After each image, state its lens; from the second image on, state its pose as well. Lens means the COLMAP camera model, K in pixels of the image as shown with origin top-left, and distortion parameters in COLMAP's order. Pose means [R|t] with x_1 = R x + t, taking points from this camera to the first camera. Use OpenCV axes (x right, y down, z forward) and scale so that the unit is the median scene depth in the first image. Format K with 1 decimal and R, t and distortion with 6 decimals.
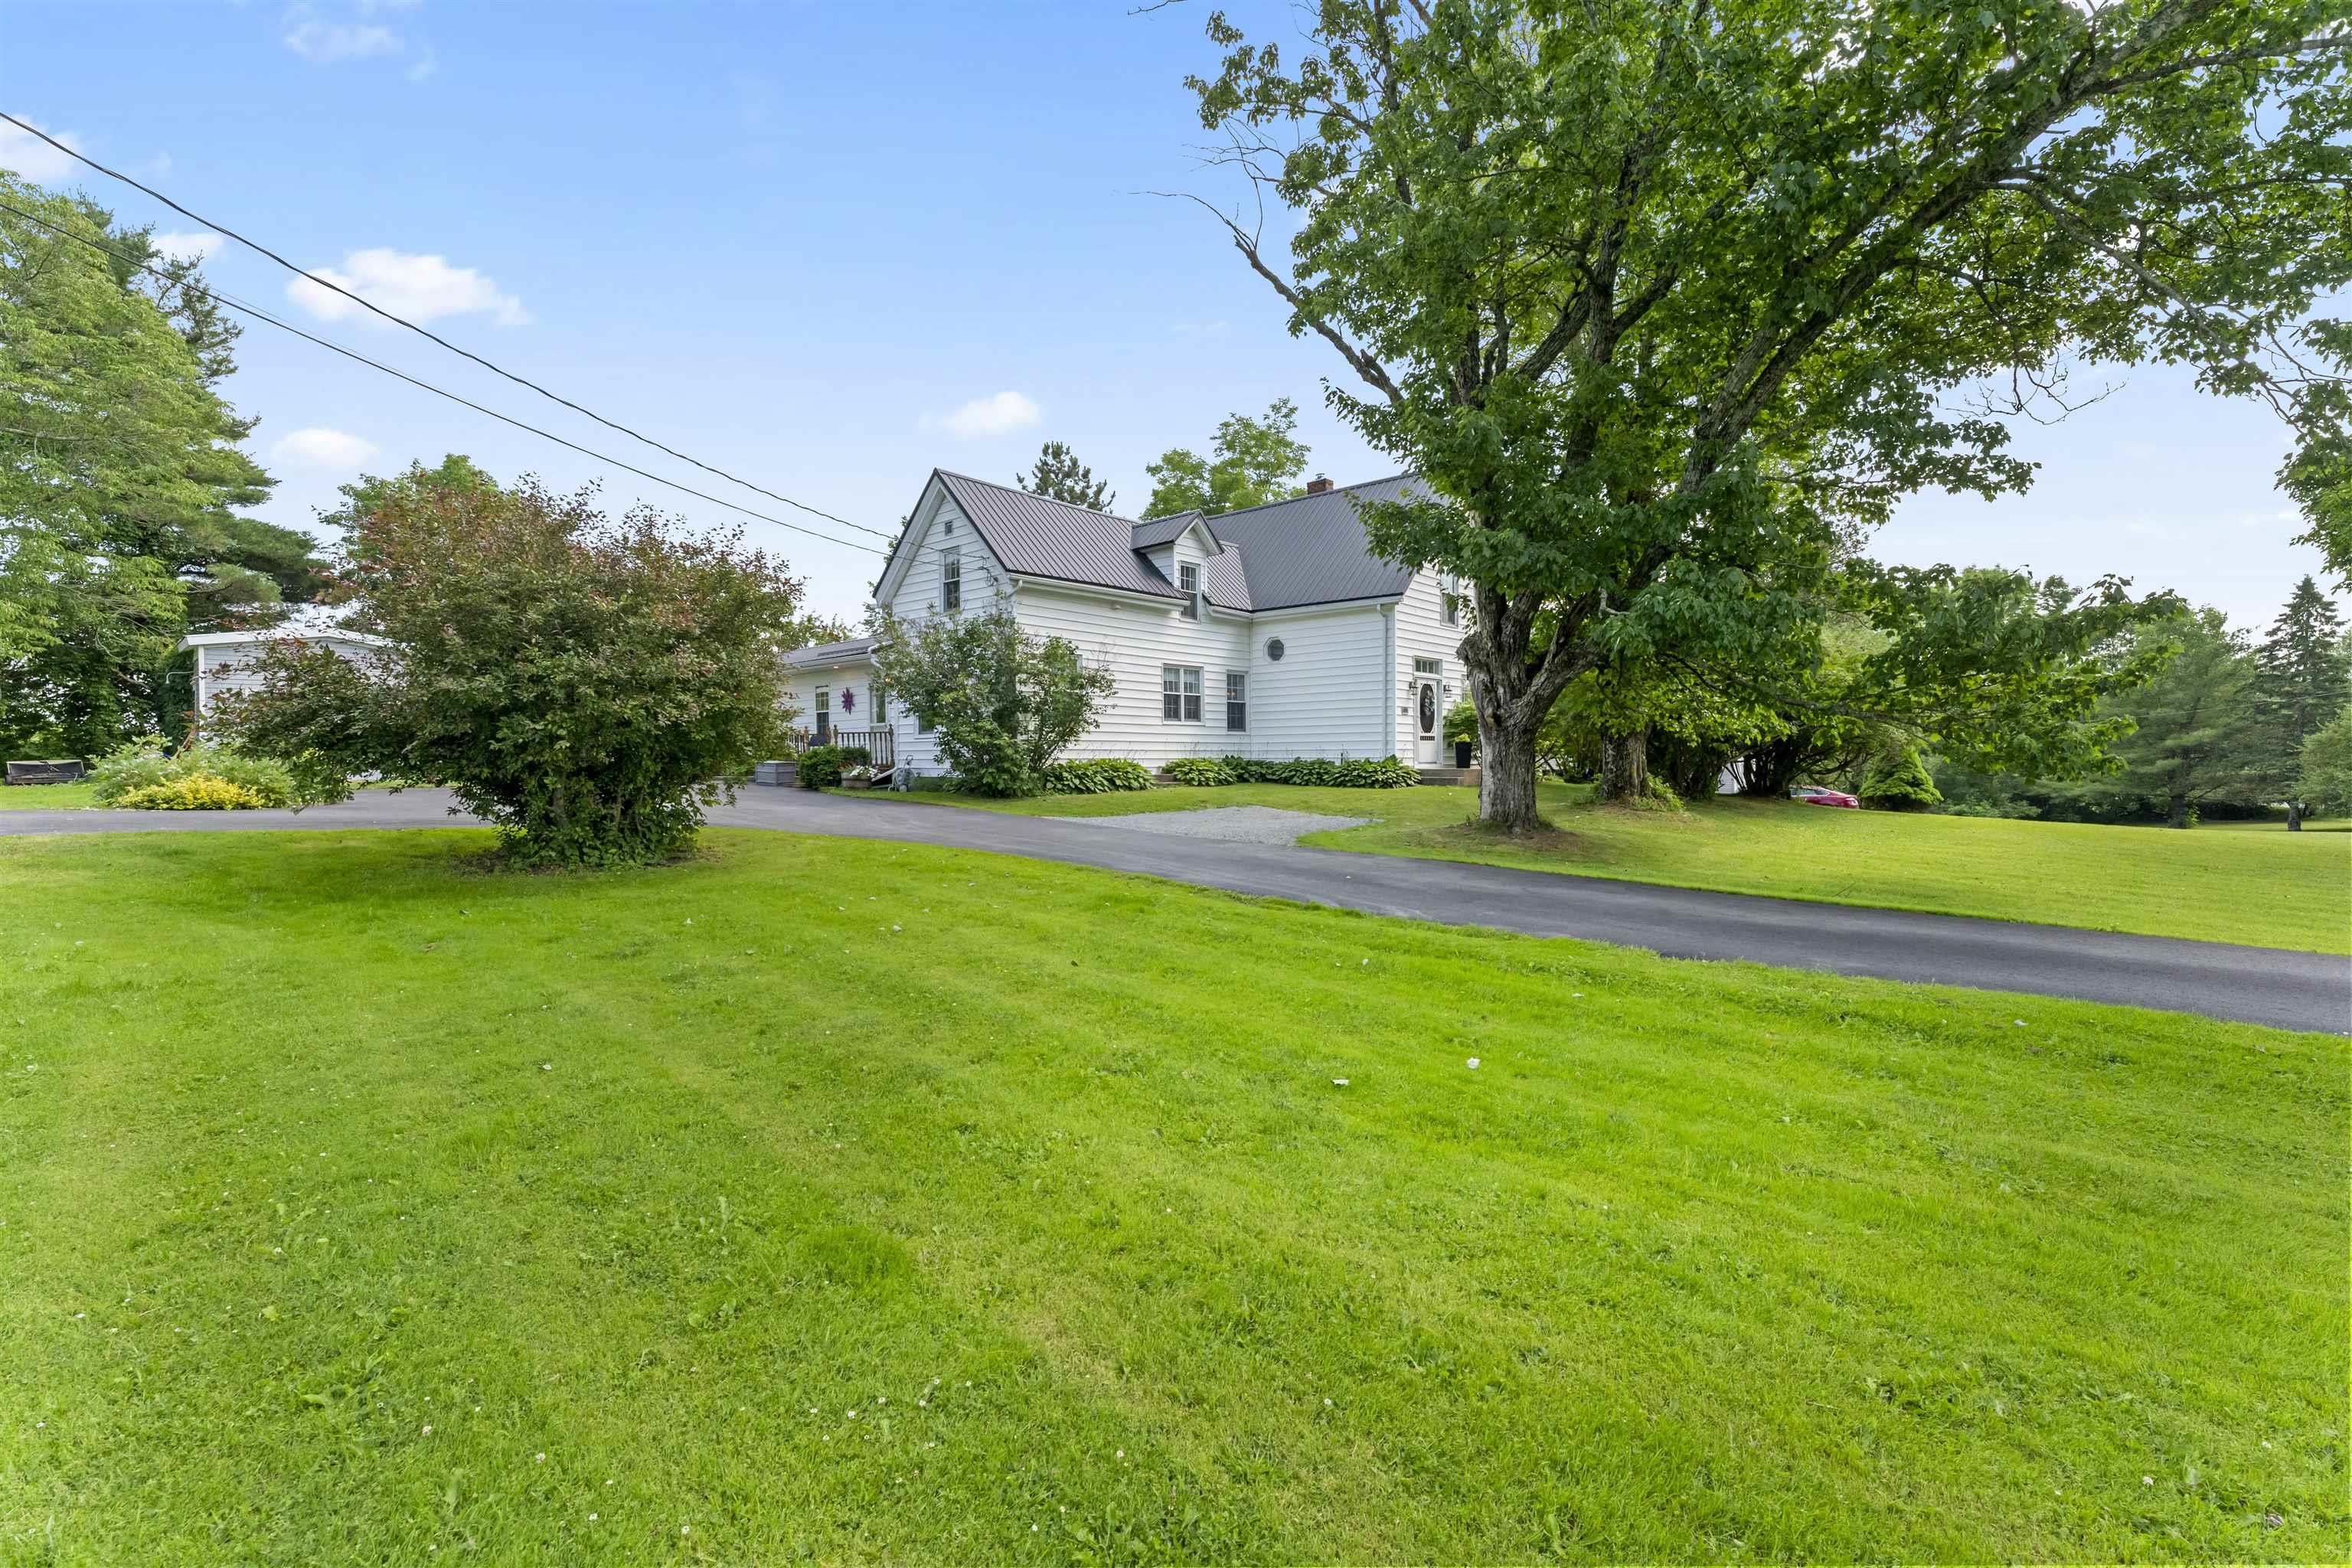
lens RADIAL K [[1006.4, 0, 1172.6], [0, 1006.4, 770.7], [0, 0, 1]] dist [-0.001739, -0.000036]
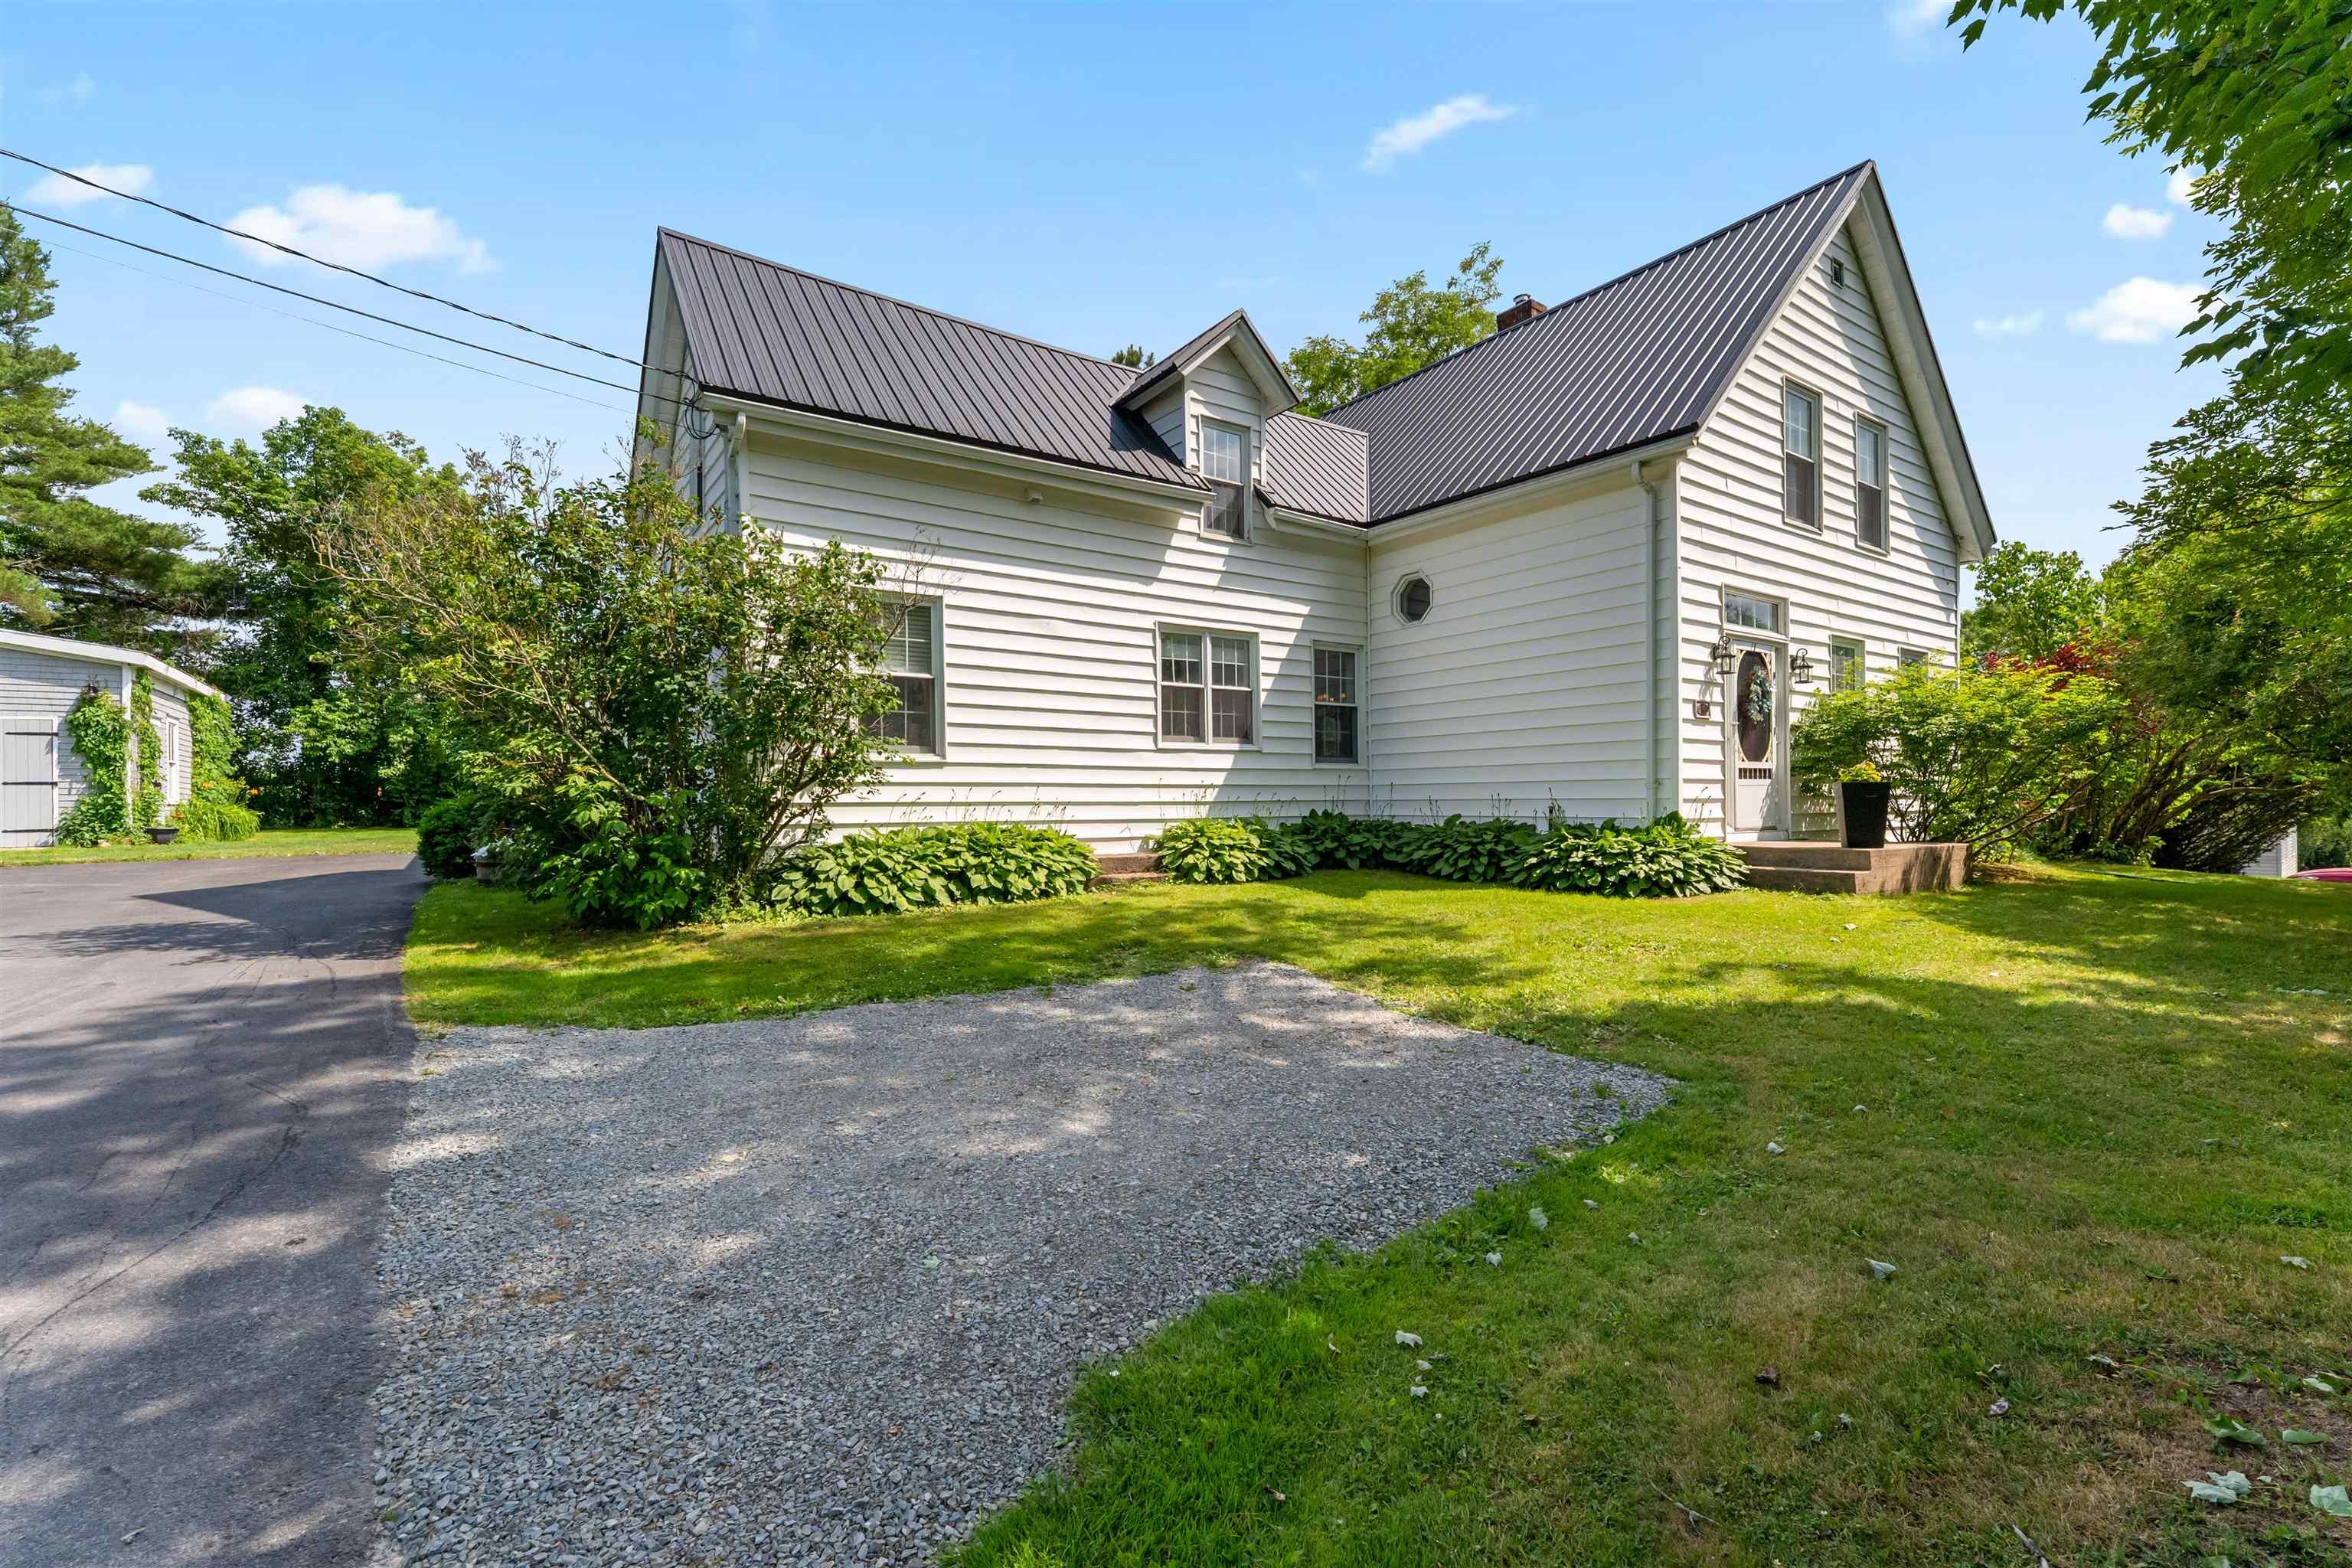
lens RADIAL K [[1005.1, 0, 1175.0], [0, 1005.1, 795.2], [0, 0, 1]] dist [0.002344, 0.000012]
pose [[0.972599, -0.001862, -0.232482, 0.108753], [-0.001346, 0.999906, -0.013638, -0.016459], [0.232486, 0.013577, 0.972505, 0.517520]]
